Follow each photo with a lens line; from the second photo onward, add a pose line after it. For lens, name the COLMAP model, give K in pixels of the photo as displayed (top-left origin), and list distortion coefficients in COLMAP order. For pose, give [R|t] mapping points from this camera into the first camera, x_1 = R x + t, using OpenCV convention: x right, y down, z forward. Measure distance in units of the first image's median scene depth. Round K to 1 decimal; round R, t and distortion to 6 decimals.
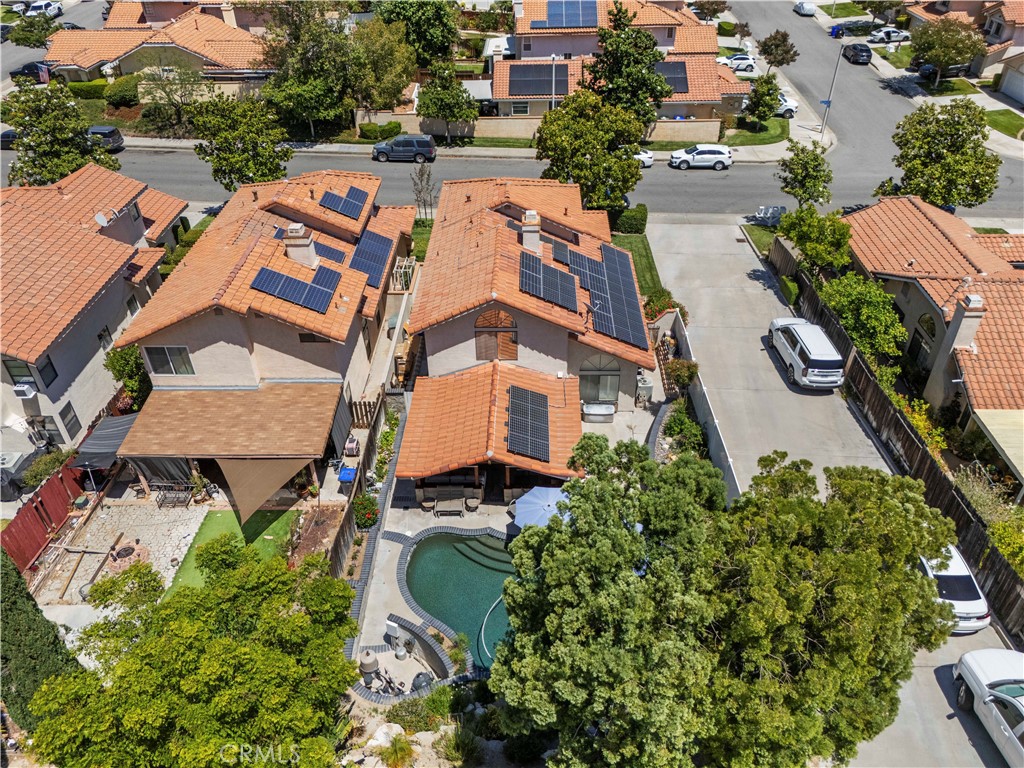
lens RADIAL K [[753.8, 0, 513.7], [0, 753.8, 385.4], [0, 0, 1]] dist [0.065578, -0.054509]
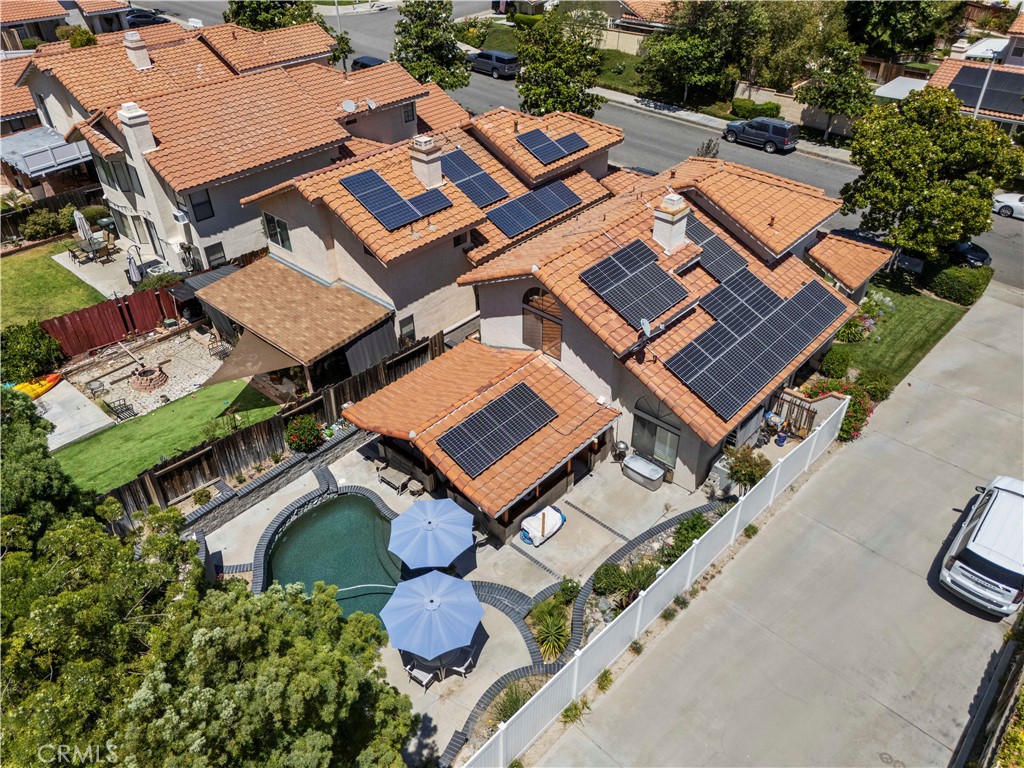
lens RADIAL K [[753.8, 0, 513.7], [0, 753.8, 385.4], [0, 0, 1]] dist [0.065578, -0.054509]
pose [[0.757491, 0.392686, -0.521541, 0.281052], [-0.389931, 0.912862, 0.120985, -0.061962], [0.523604, 0.111720, 0.844605, 0.210160]]
